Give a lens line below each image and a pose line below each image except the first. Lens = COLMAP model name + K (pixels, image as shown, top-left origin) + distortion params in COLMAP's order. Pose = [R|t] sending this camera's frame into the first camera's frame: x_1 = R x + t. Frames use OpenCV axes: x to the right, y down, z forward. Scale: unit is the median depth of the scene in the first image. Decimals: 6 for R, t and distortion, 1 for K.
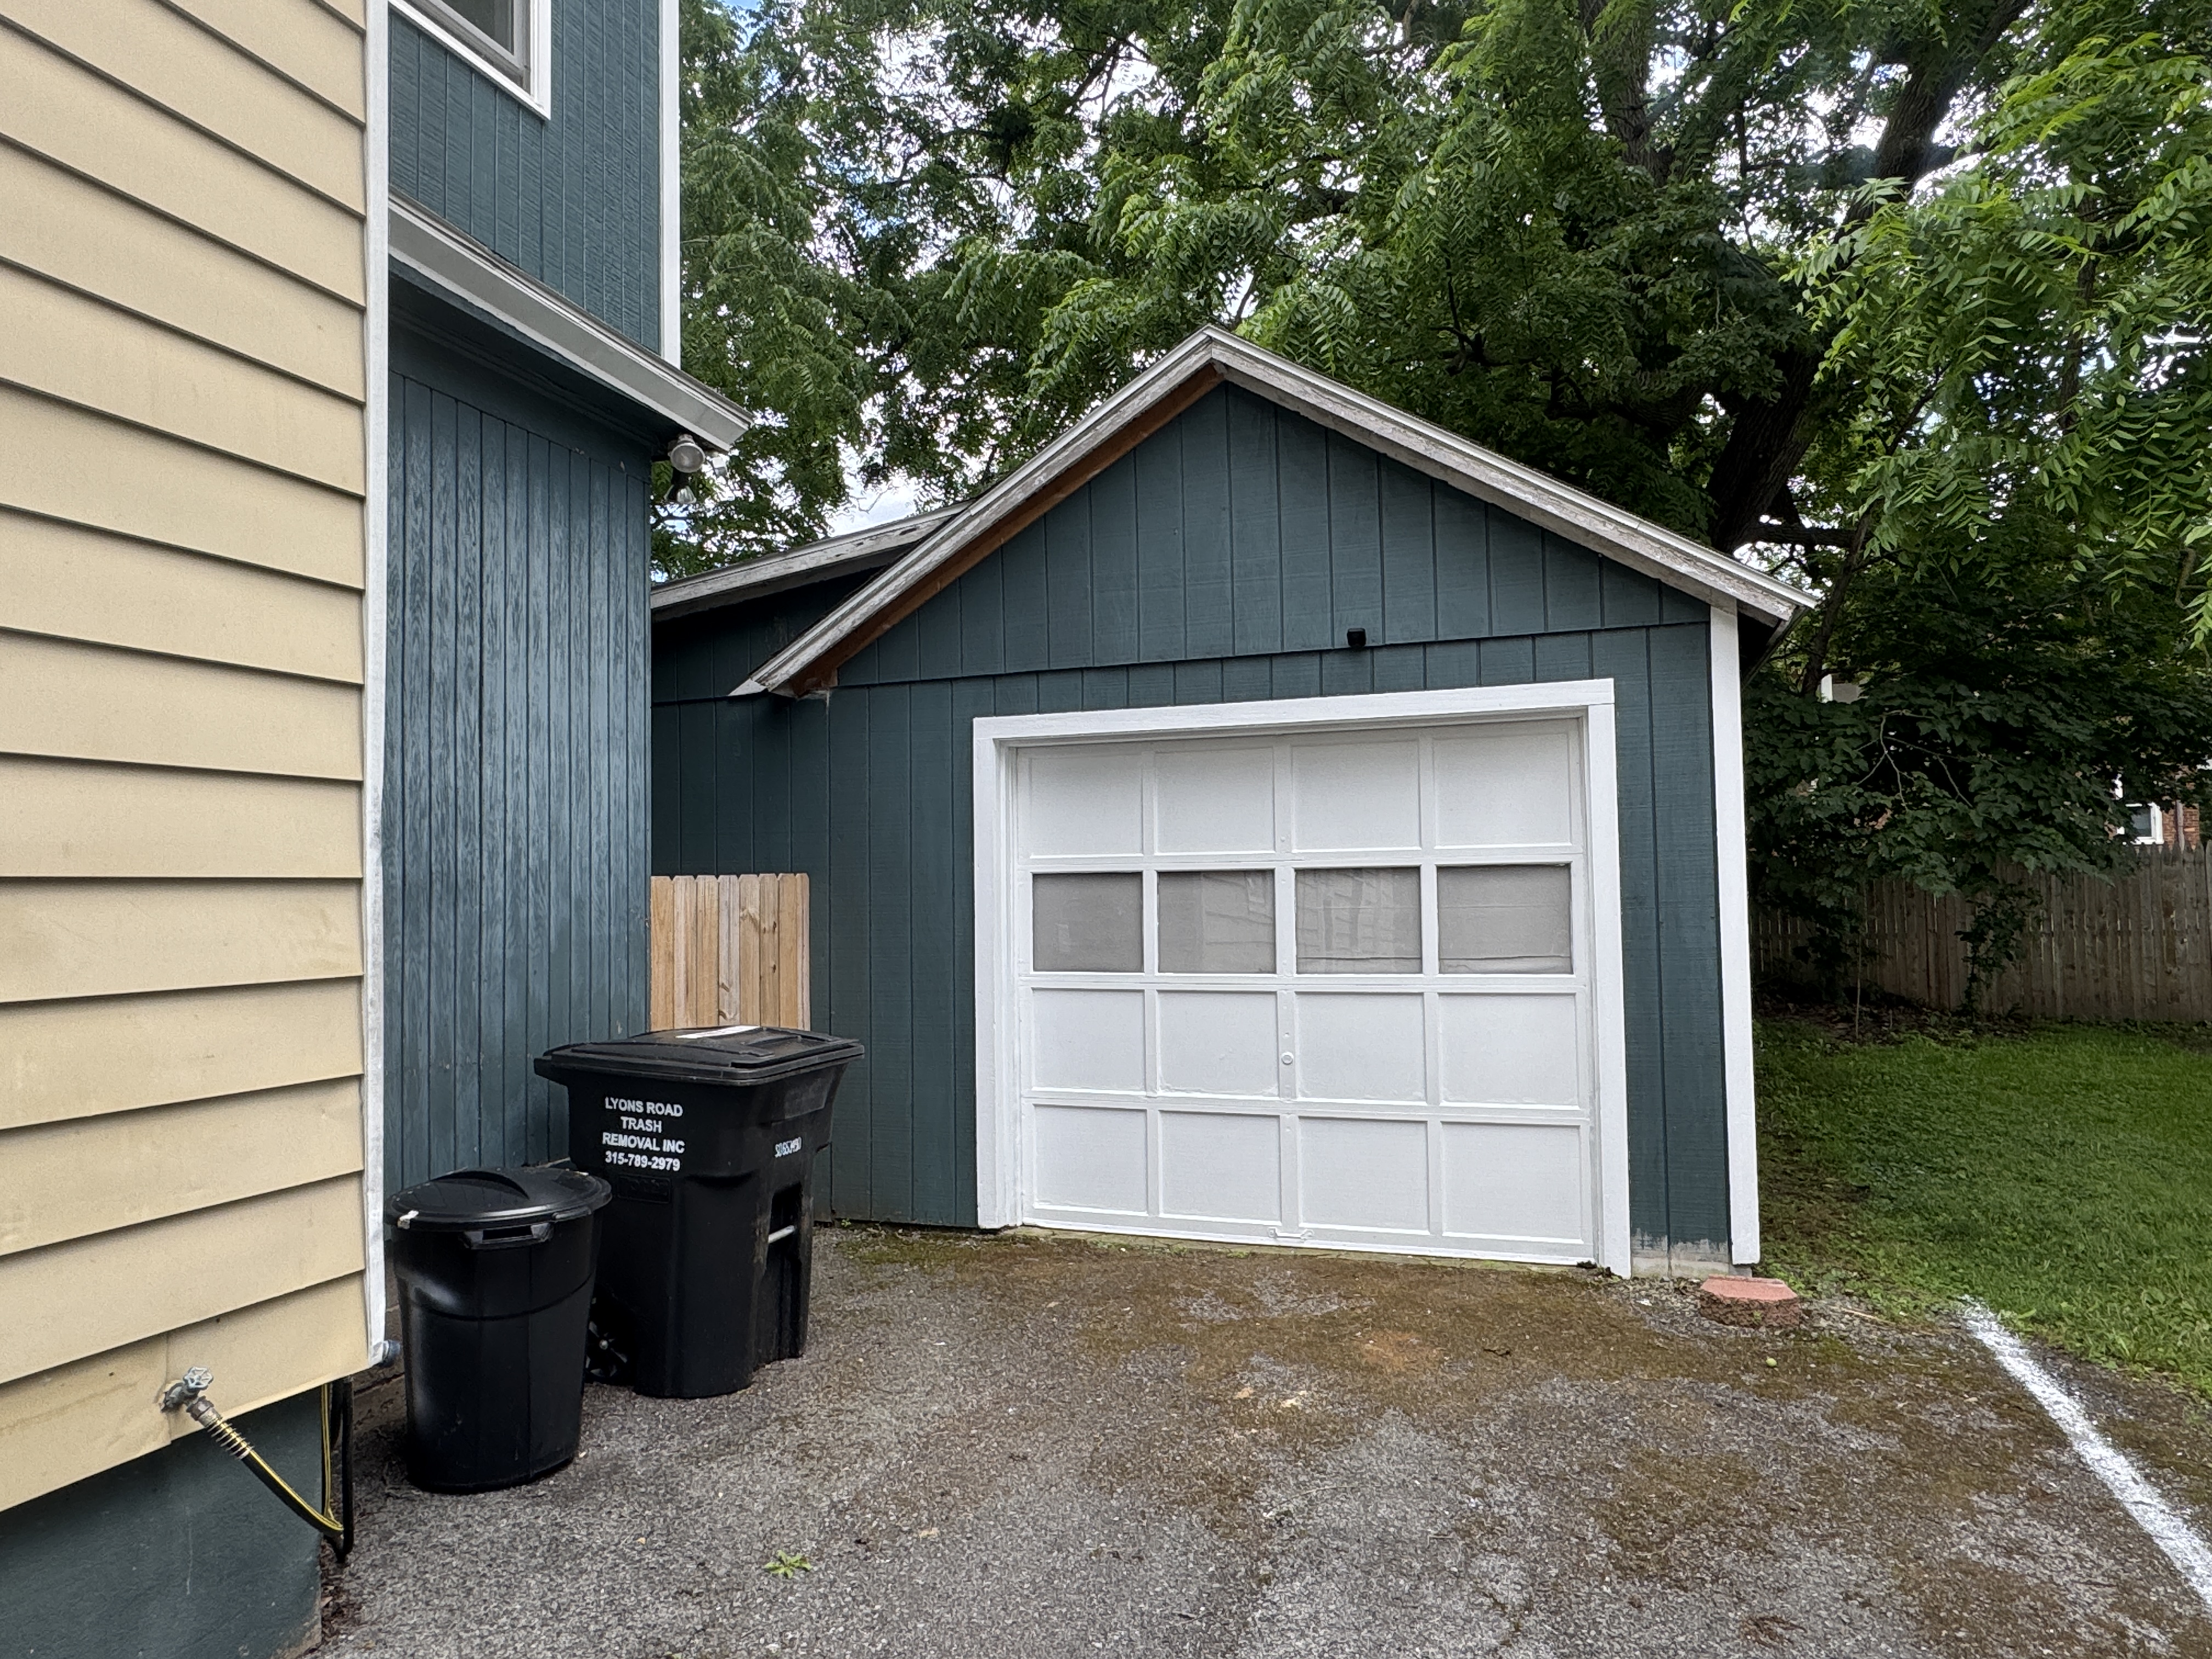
lens RADIAL K [[1365.1, 0, 1106.0], [0, 1365.1, 829.5], [0, 0, 1]] dist [-0.002054, 0.000827]
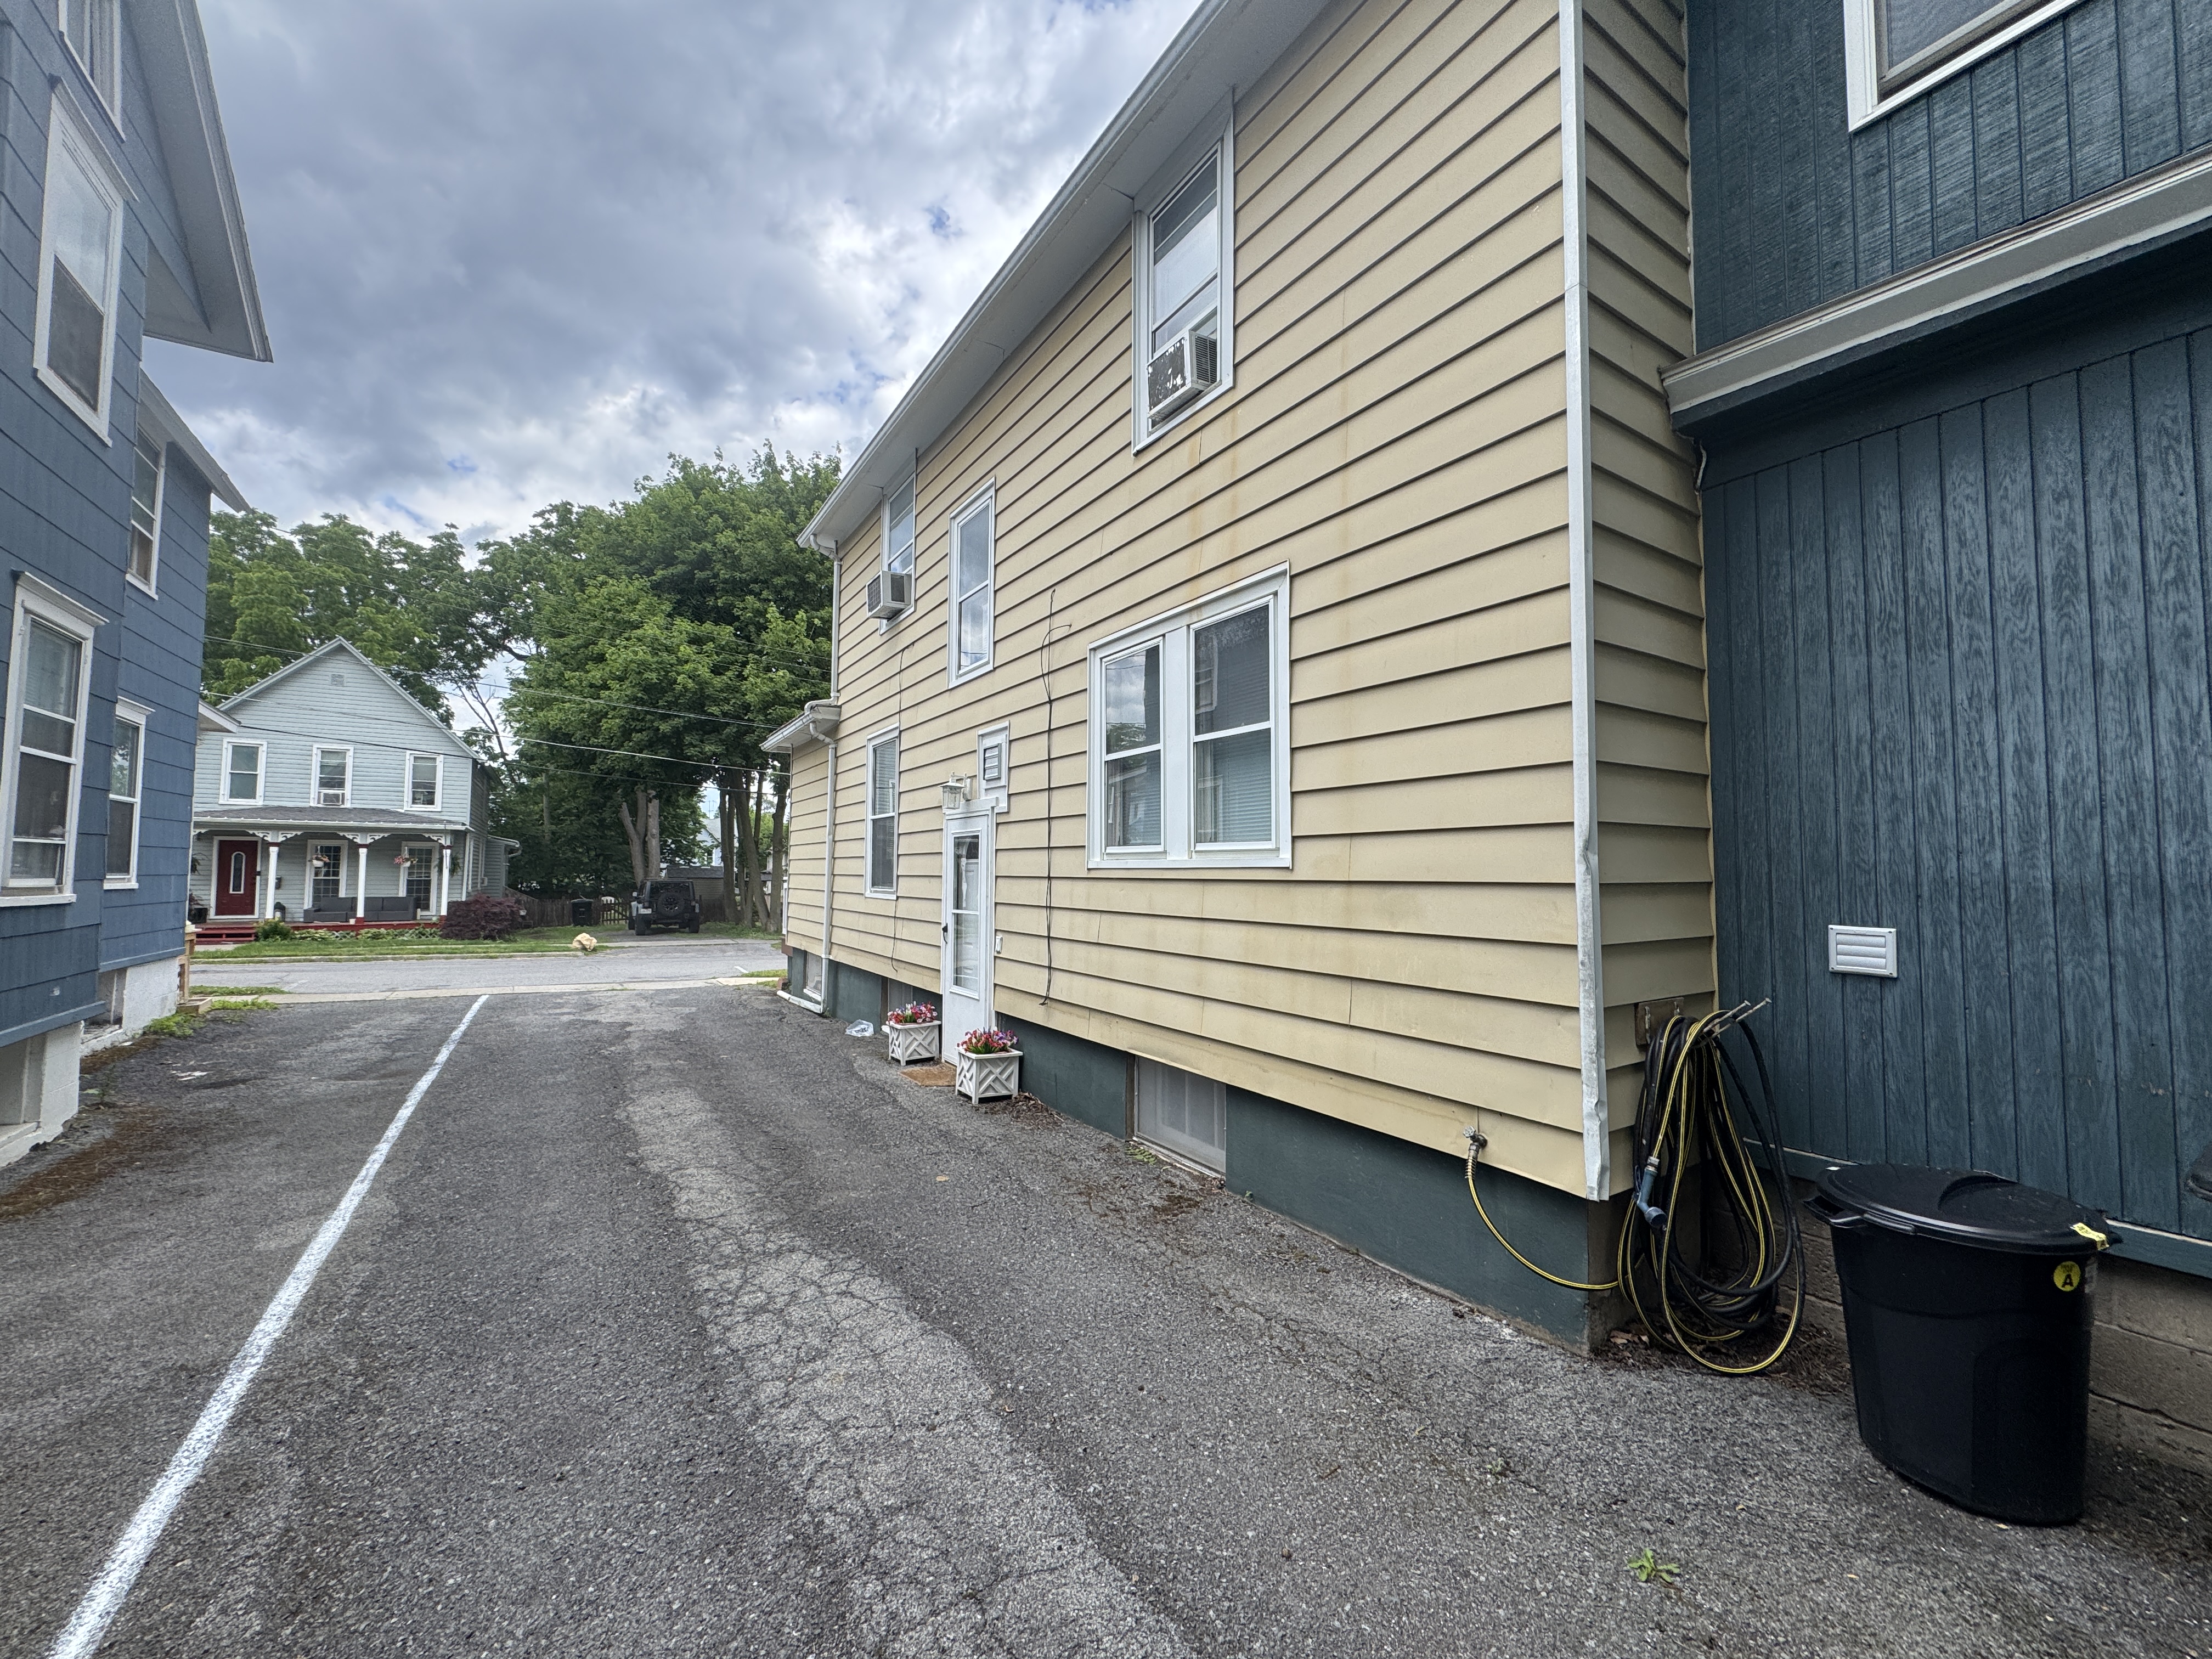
lens RADIAL K [[866.1, 0, 1106.0], [0, 866.1, 829.5], [0, 0, 1]] dist [0.000371, 0.000044]
pose [[-0.626112, -0.029031, -0.779192, 0.576833], [0.037897, 0.996993, -0.067597, 0.020736], [0.778812, -0.071852, -0.623129, 1.198295]]
